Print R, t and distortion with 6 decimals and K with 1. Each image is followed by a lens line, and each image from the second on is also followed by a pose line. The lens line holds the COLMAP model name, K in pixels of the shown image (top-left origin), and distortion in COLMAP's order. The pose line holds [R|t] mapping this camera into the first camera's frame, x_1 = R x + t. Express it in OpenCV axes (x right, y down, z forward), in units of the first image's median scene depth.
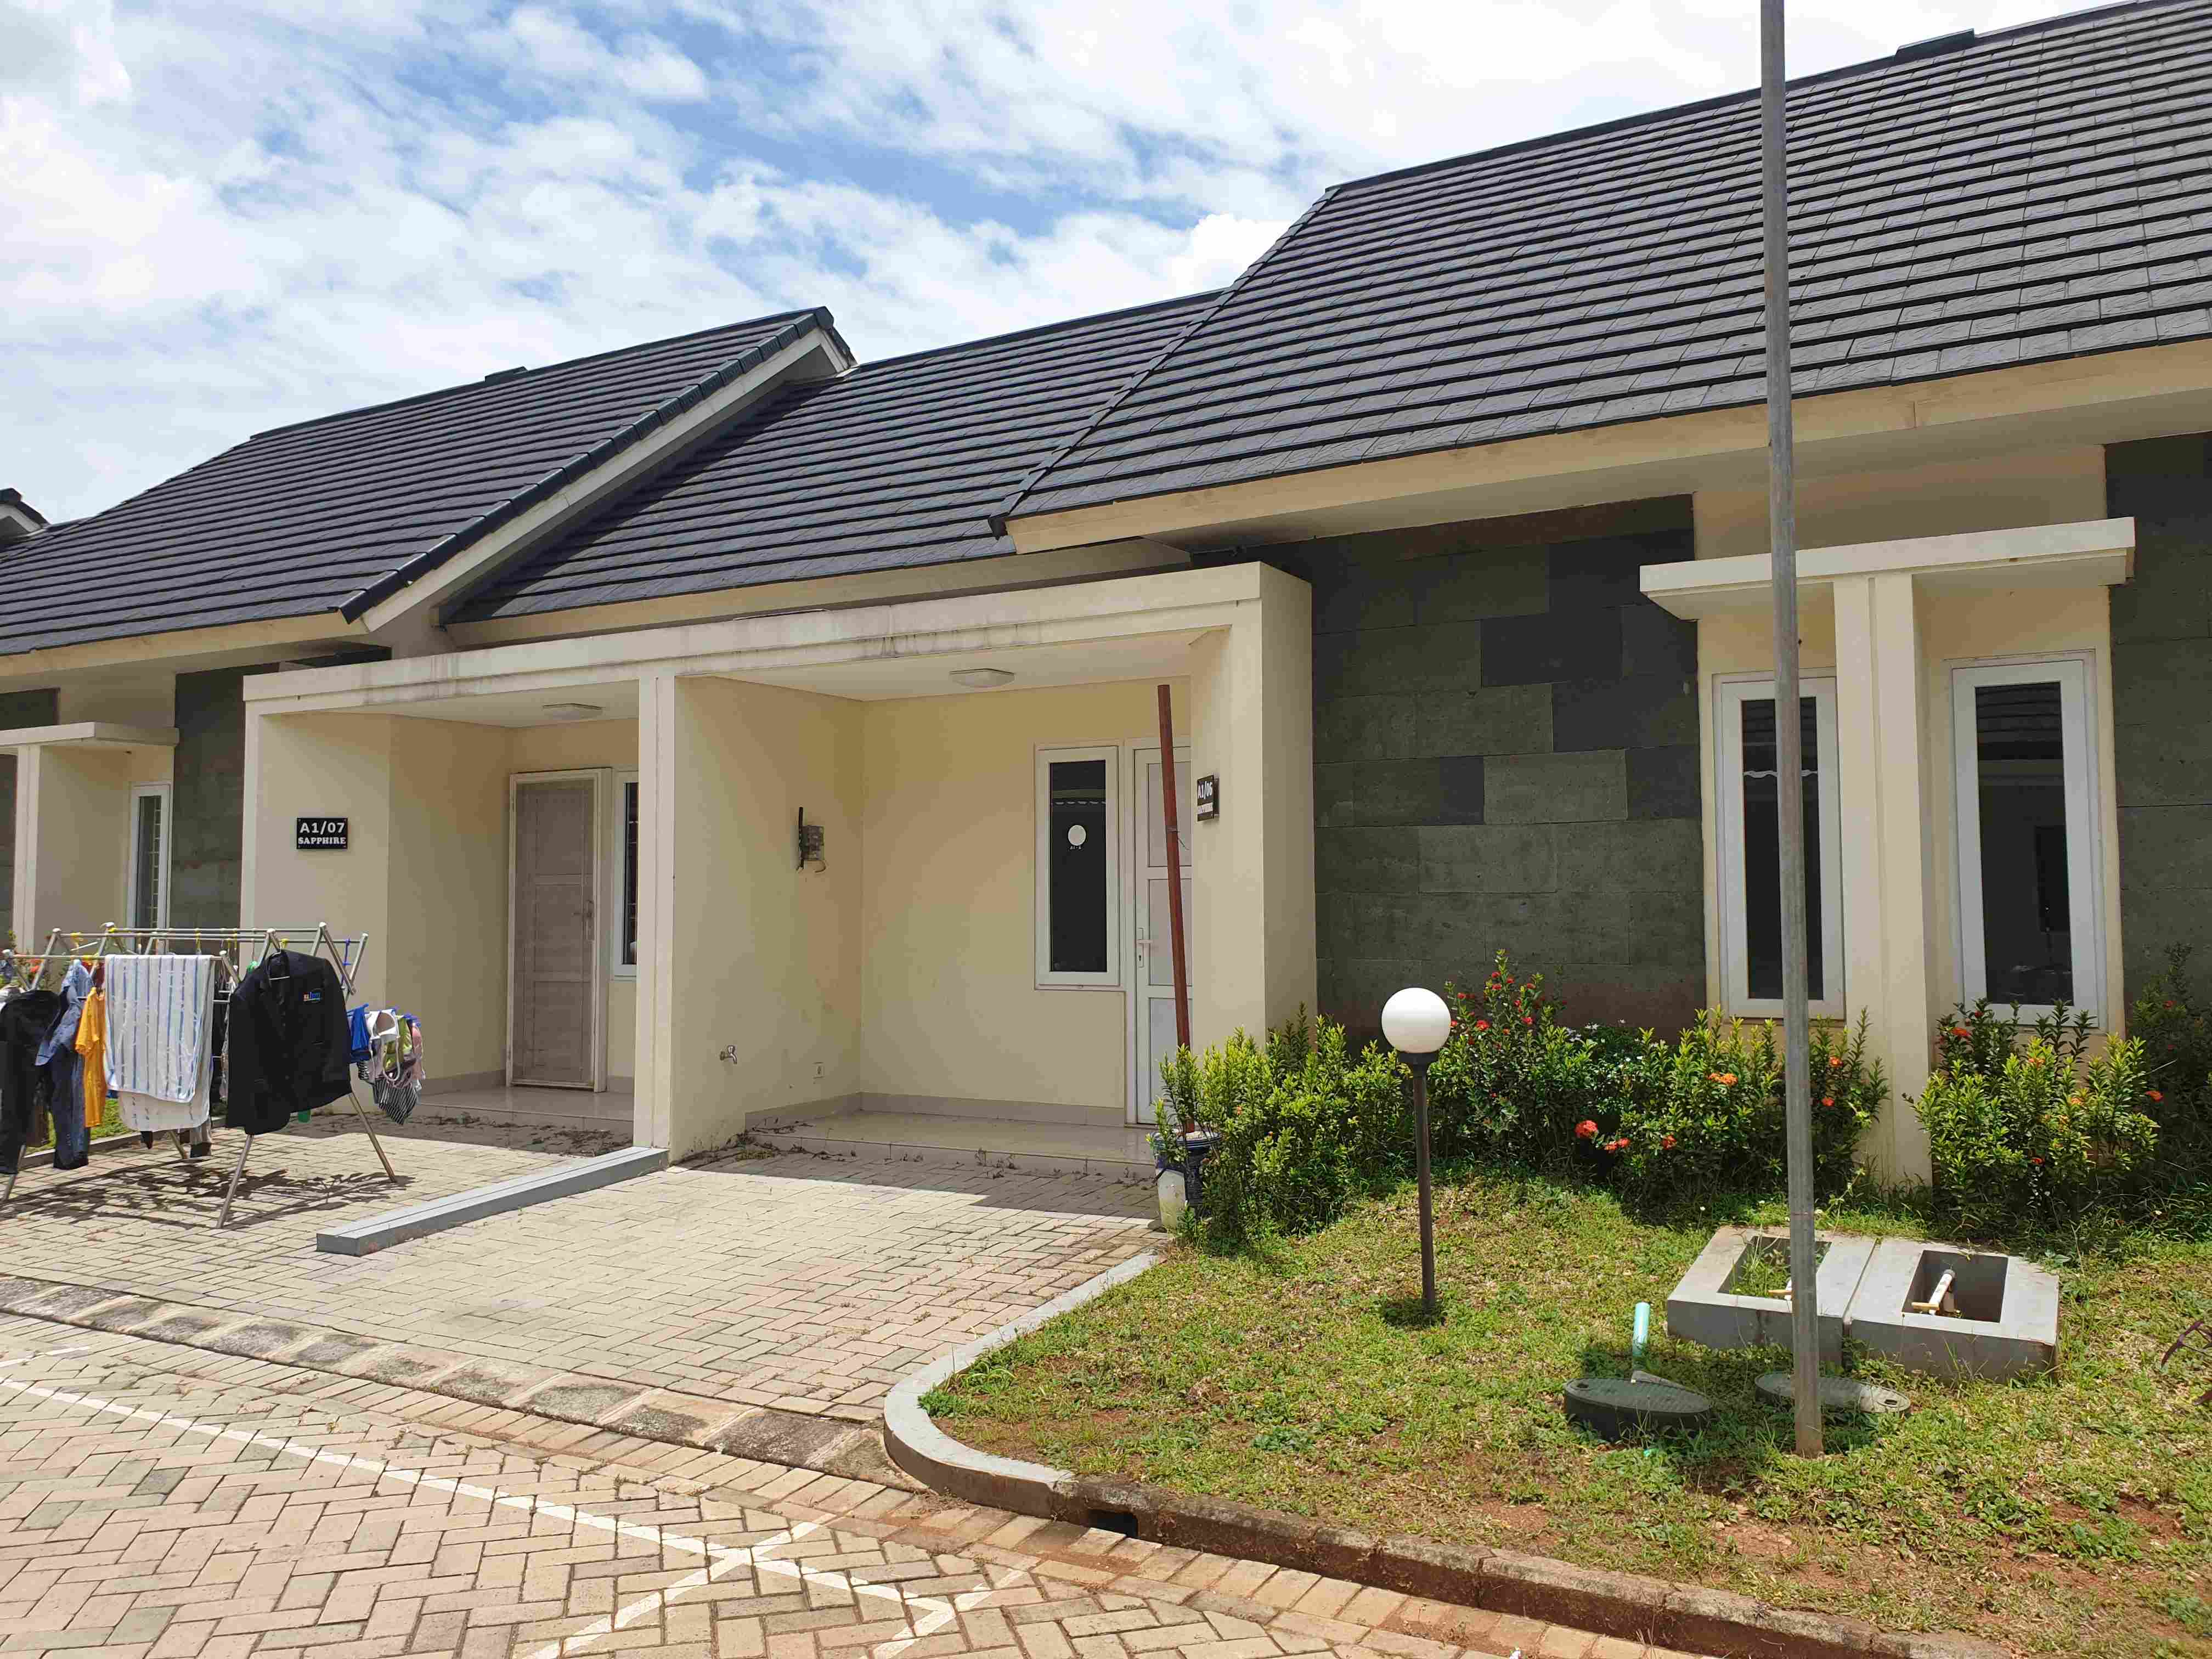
lens RADIAL K [[1704.0, 0, 1107.5], [0, 1704.0, 788.6], [0, 0, 1]] dist [-0.008346, 0.034355]
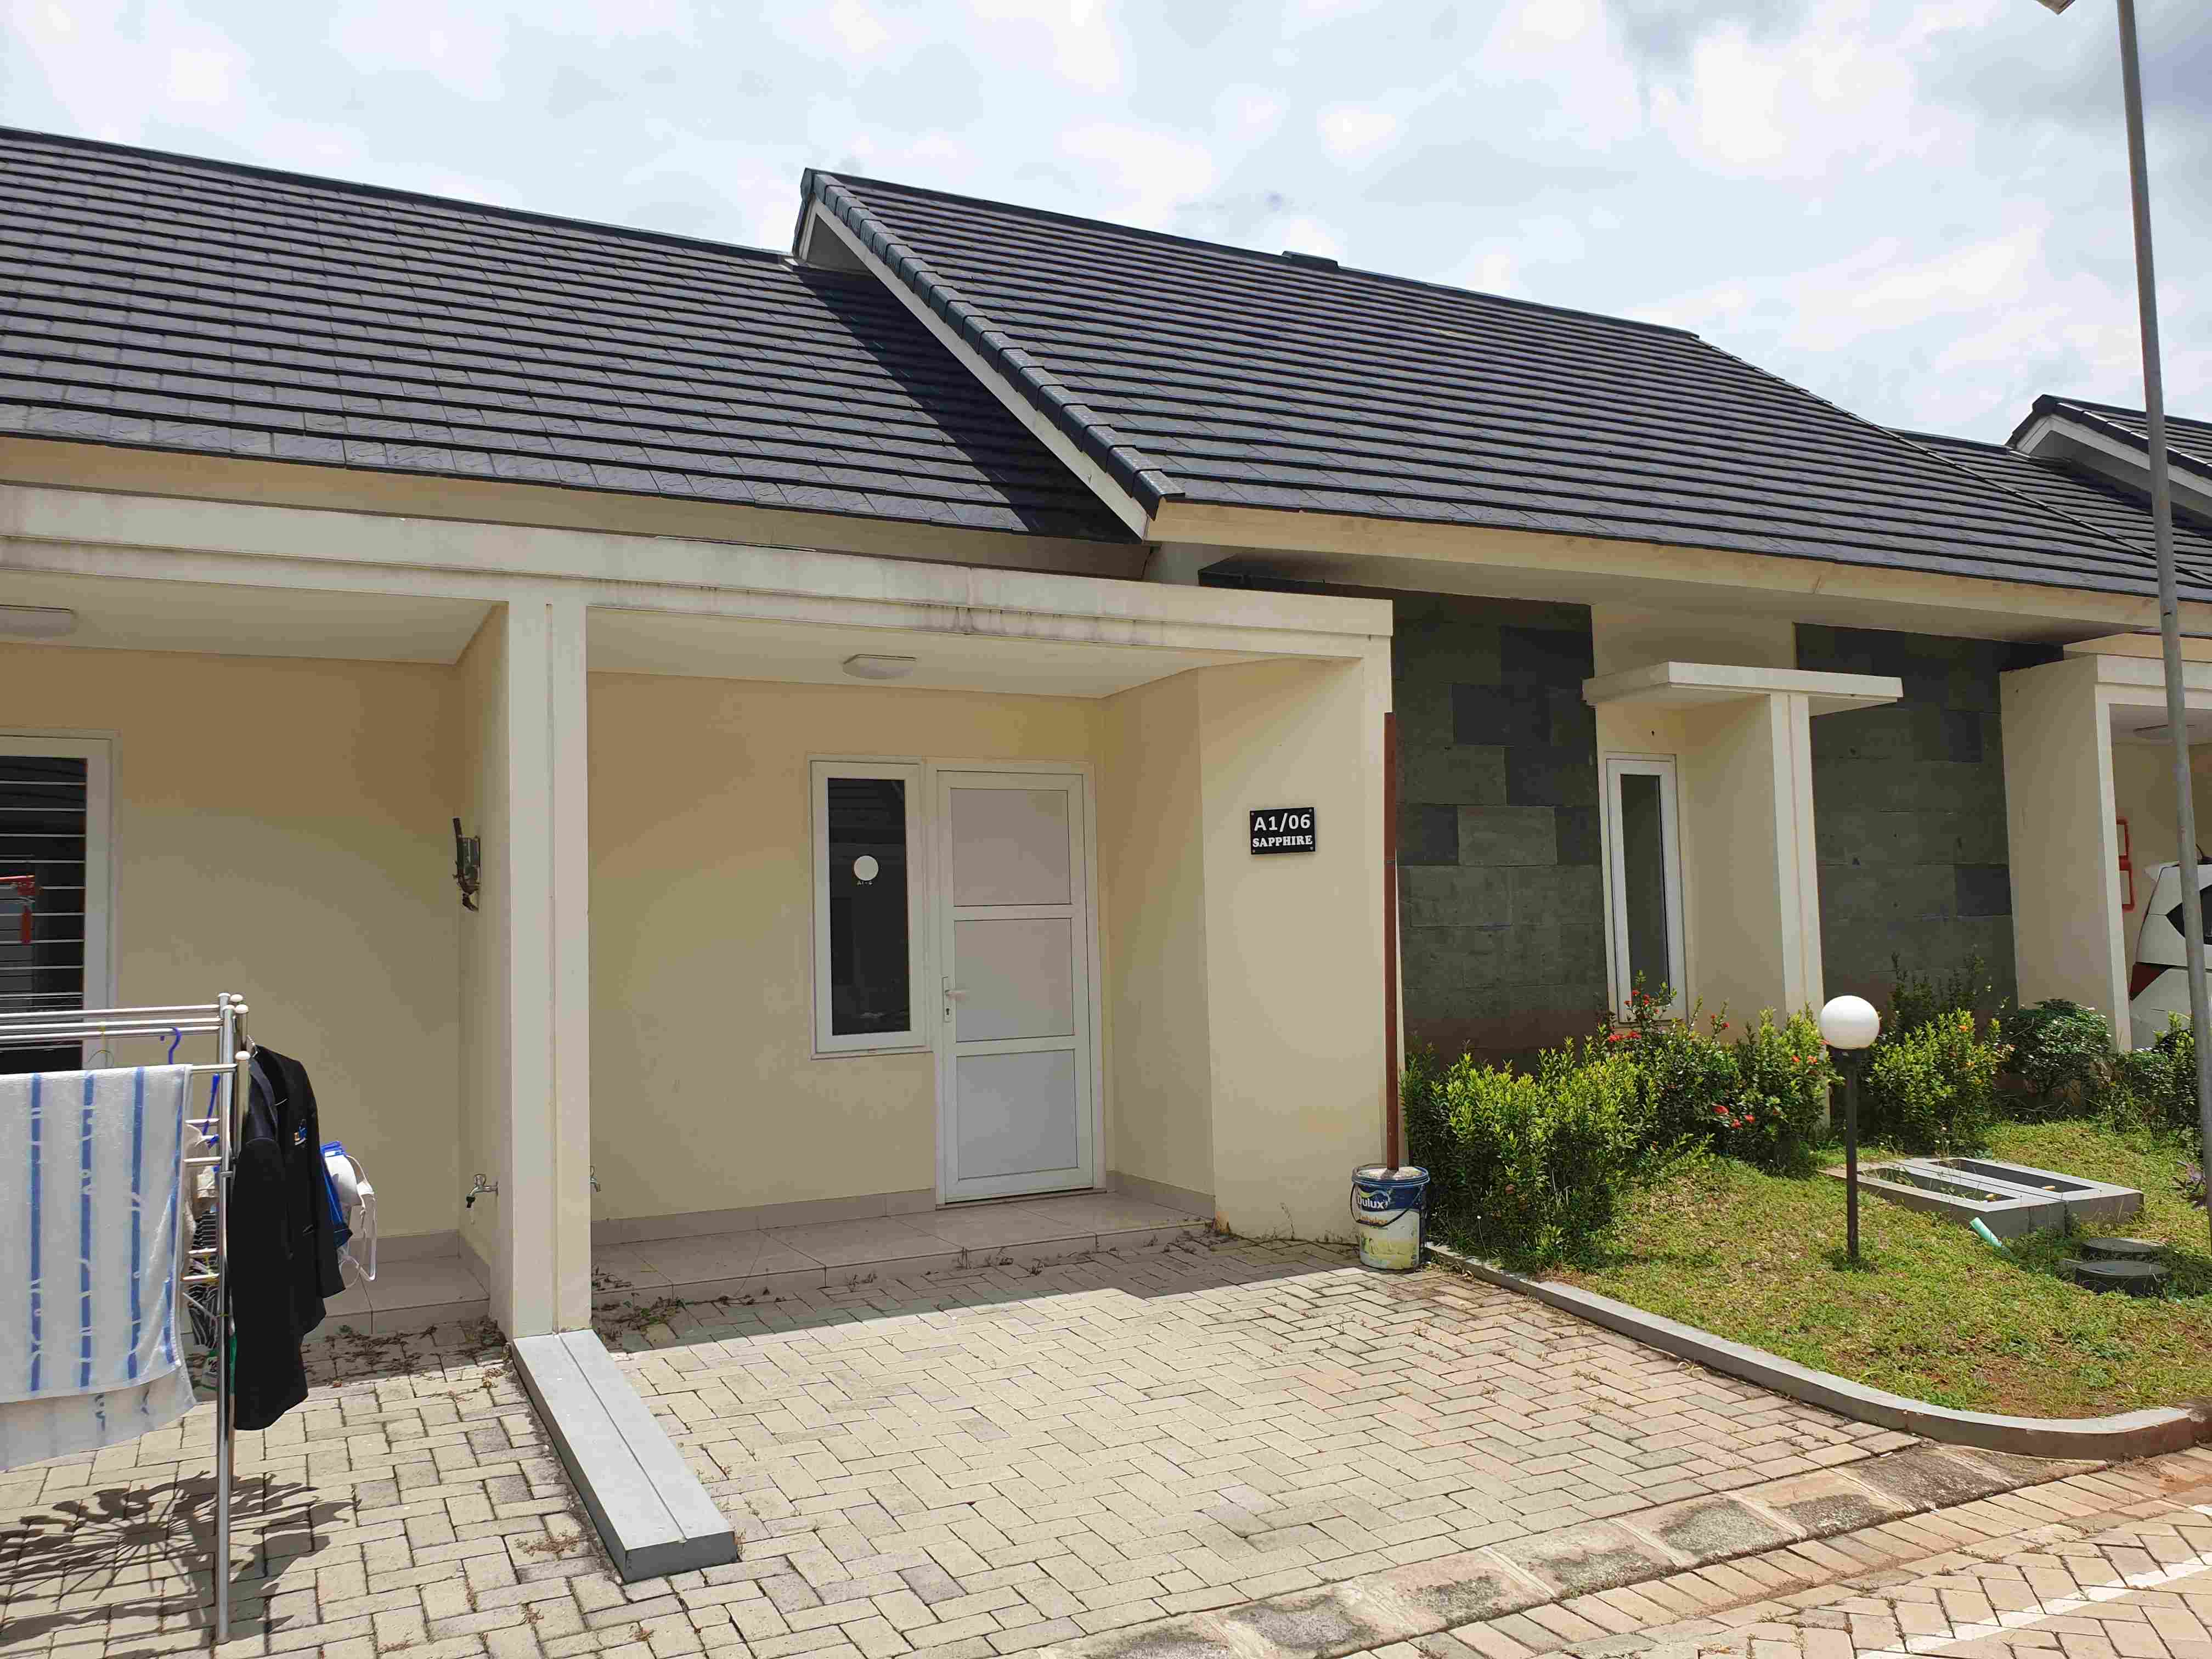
lens RADIAL K [[1698.5, 0, 1120.7], [0, 1698.5, 838.4], [0, 0, 1]] dist [-0.008688, 0.044461]
pose [[0.554062, 0.043652, 0.831330, -0.899779], [-0.032637, 0.998996, -0.030704, 0.048405], [-0.831835, -0.010120, 0.554930, 0.612528]]
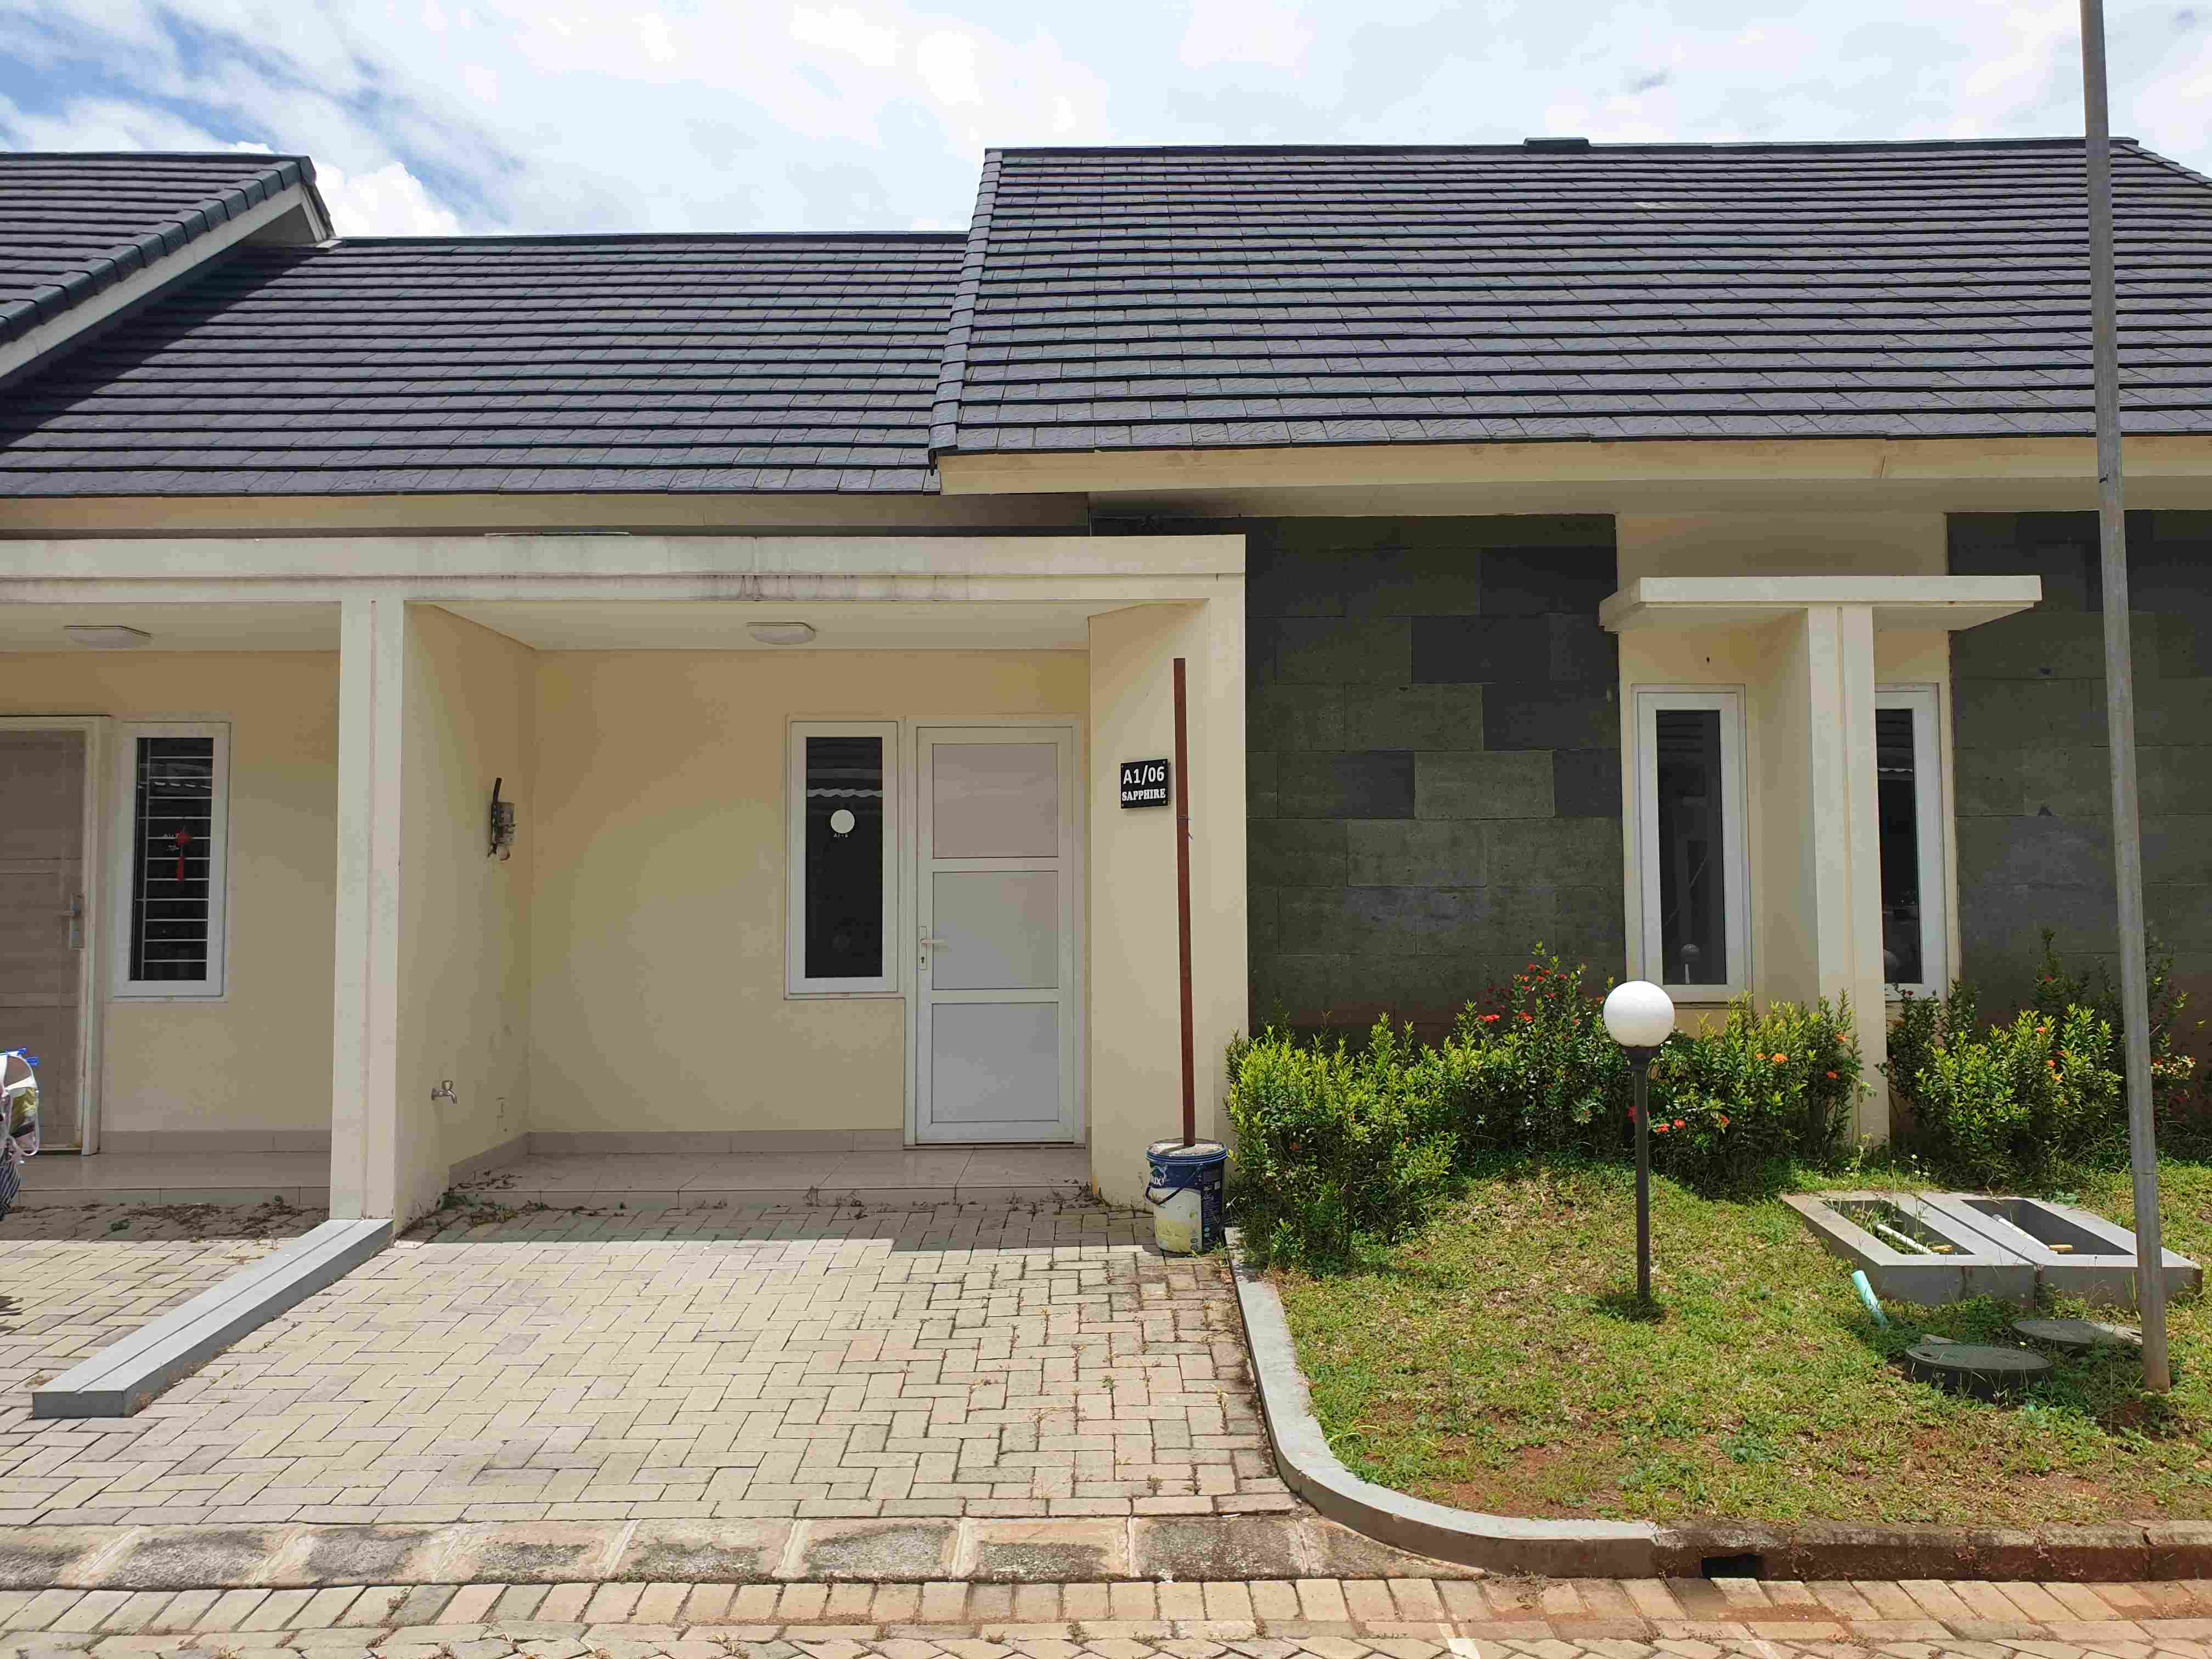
lens RADIAL K [[1704.0, 0, 1107.5], [0, 1704.0, 788.6], [0, 0, 1]] dist [-0.008346, 0.034355]
pose [[0.868942, 0.033683, 0.493767, -0.469648], [-0.033101, 0.999403, -0.009924, 0.020782], [-0.493806, -0.007721, 0.869538, 0.232665]]
